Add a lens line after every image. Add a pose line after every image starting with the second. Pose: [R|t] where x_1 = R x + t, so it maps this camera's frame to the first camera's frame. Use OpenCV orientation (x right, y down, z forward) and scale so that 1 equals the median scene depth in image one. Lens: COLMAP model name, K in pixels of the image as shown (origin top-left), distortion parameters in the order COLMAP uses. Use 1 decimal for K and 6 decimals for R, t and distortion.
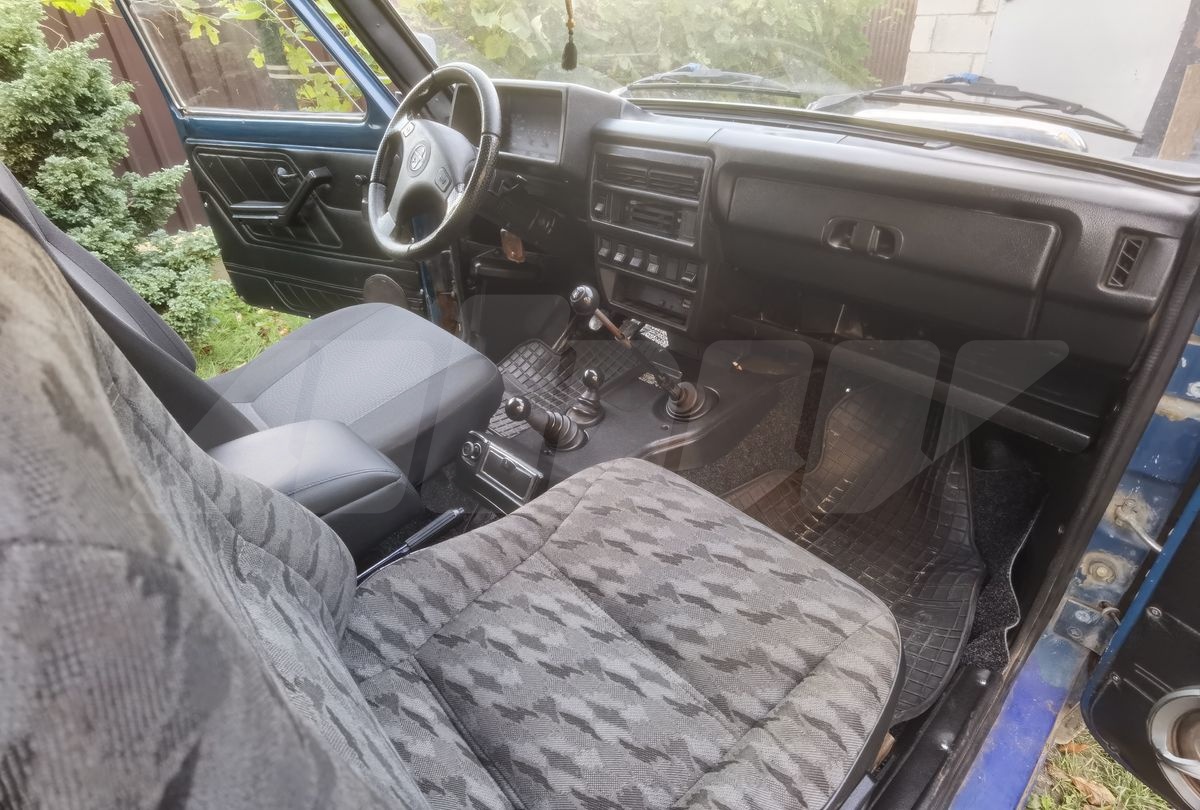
lens RADIAL K [[637.4, 0, 601.7], [0, 637.4, 410.5], [0, 0, 1]] dist [-0.033604, 0.000464]
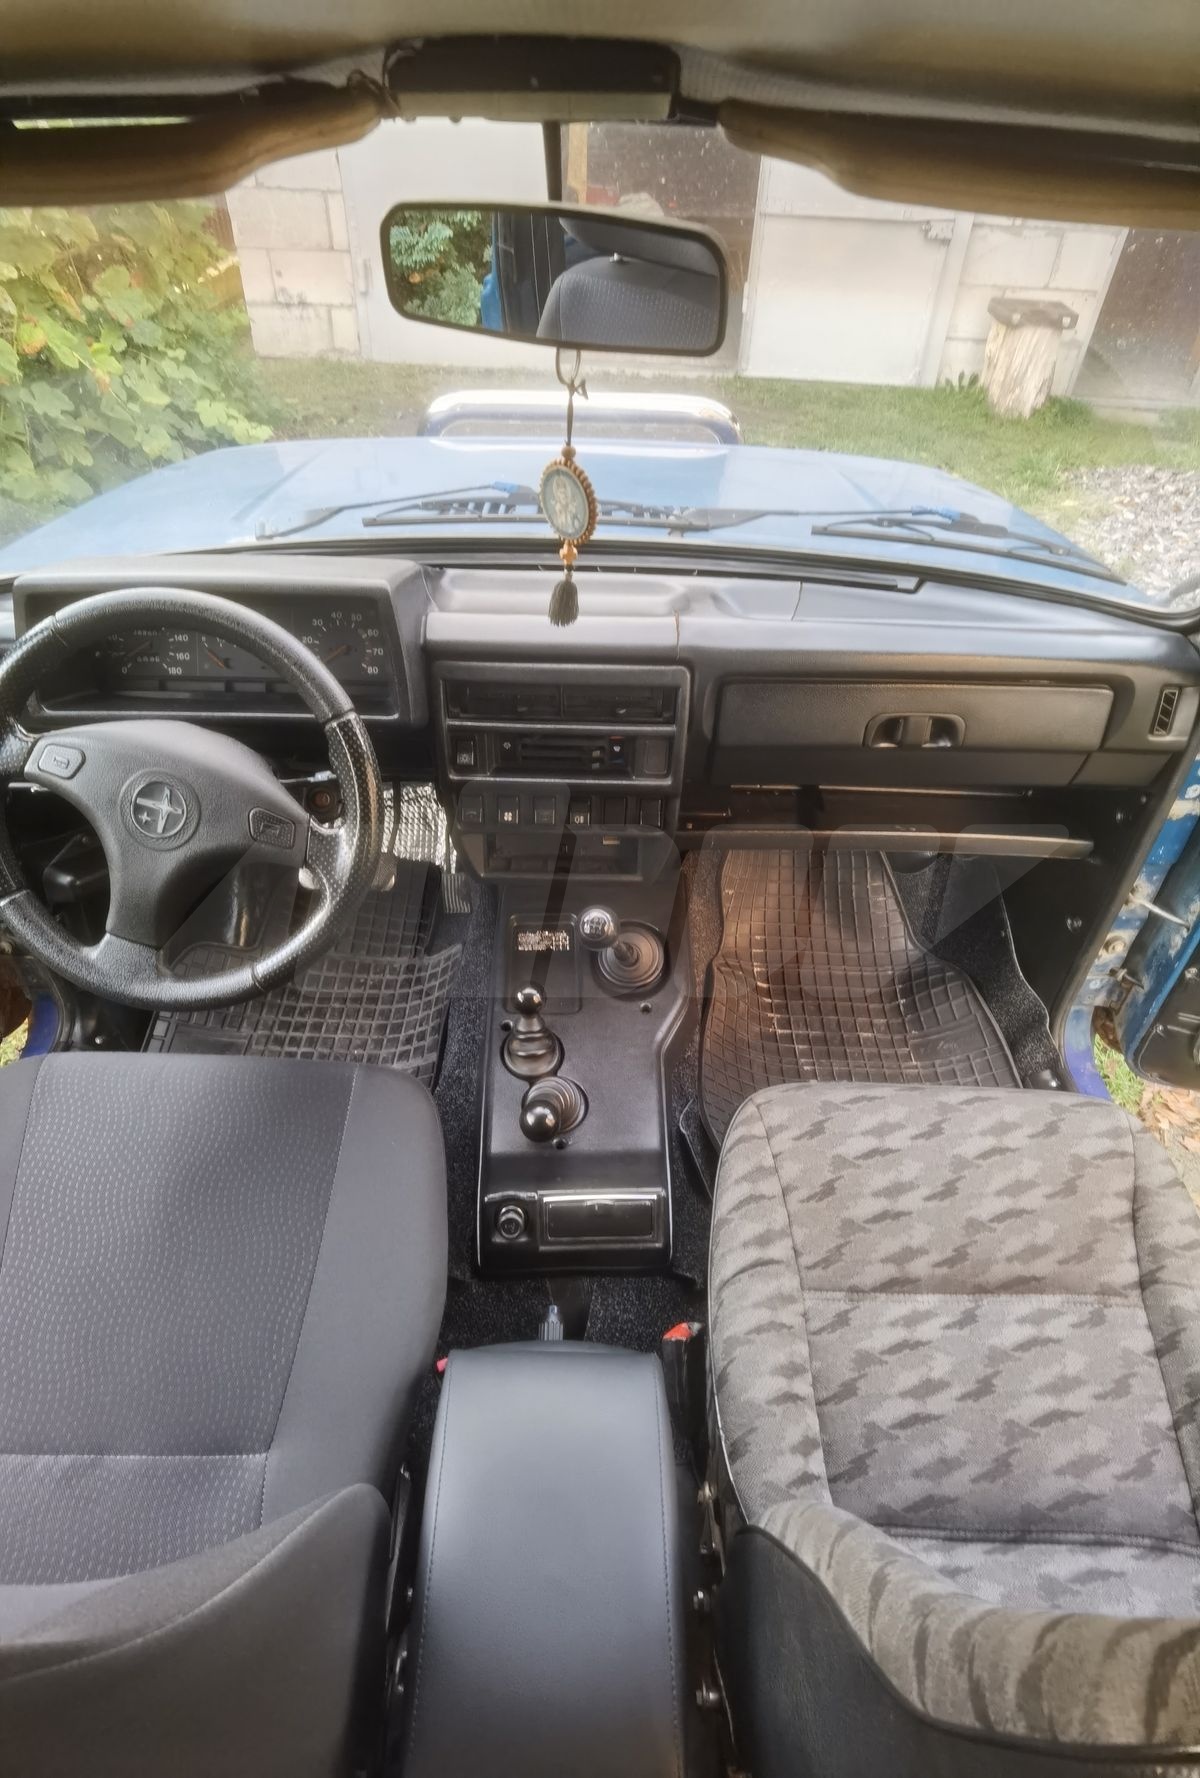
lens RADIAL K [[944.4, 0, 599.7], [0, 944.4, 894.6], [0, 0, 1]] dist [-0.033604, 0.000464]
pose [[0.669054, -0.461268, 0.582751, -0.780006], [0.339557, 0.887191, 0.312399, -0.695763], [-0.661111, -0.011135, 0.750206, 0.386947]]
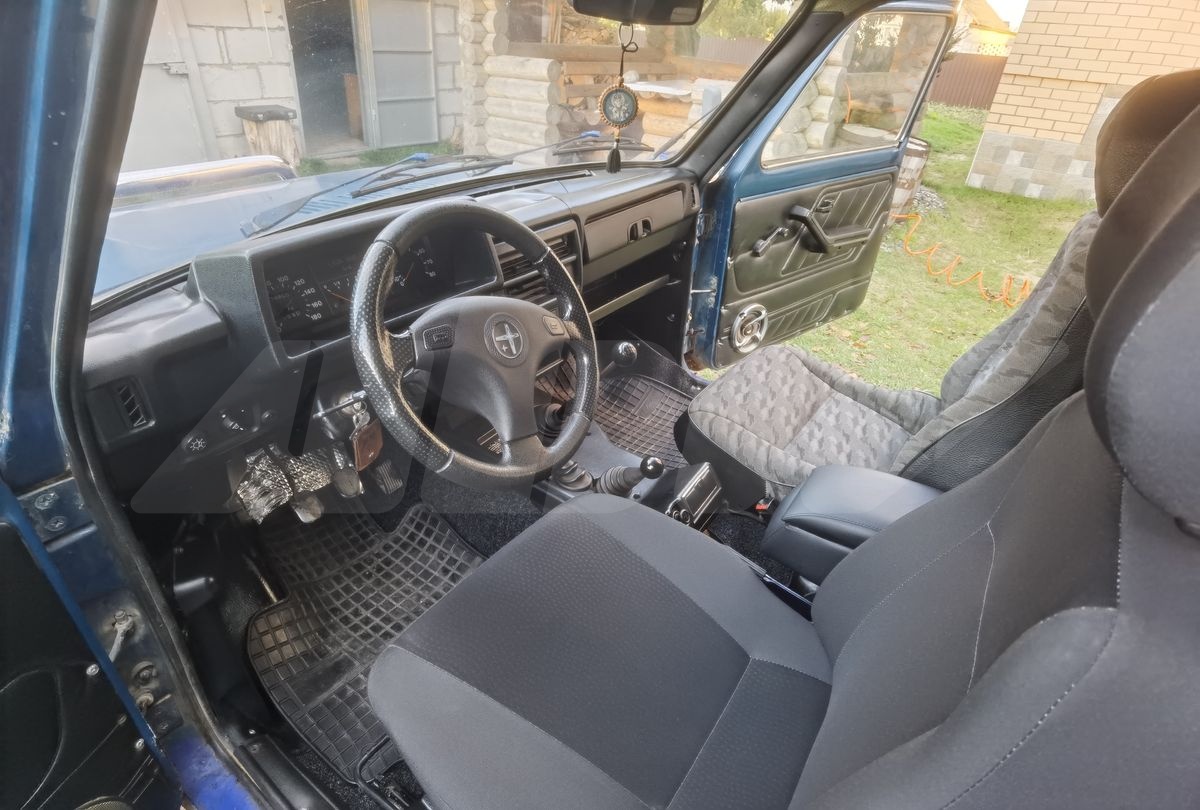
lens RADIAL K [[629.4, 0, 600.0], [0, 629.4, 405.0], [0, 0, 1]] dist [-0.009686, 0.000110]
pose [[-0.230579, -0.491439, 0.839834, -1.437417], [0.456549, 0.707553, 0.539381, -1.047360], [-0.859300, 0.507795, 0.061219, 1.406435]]
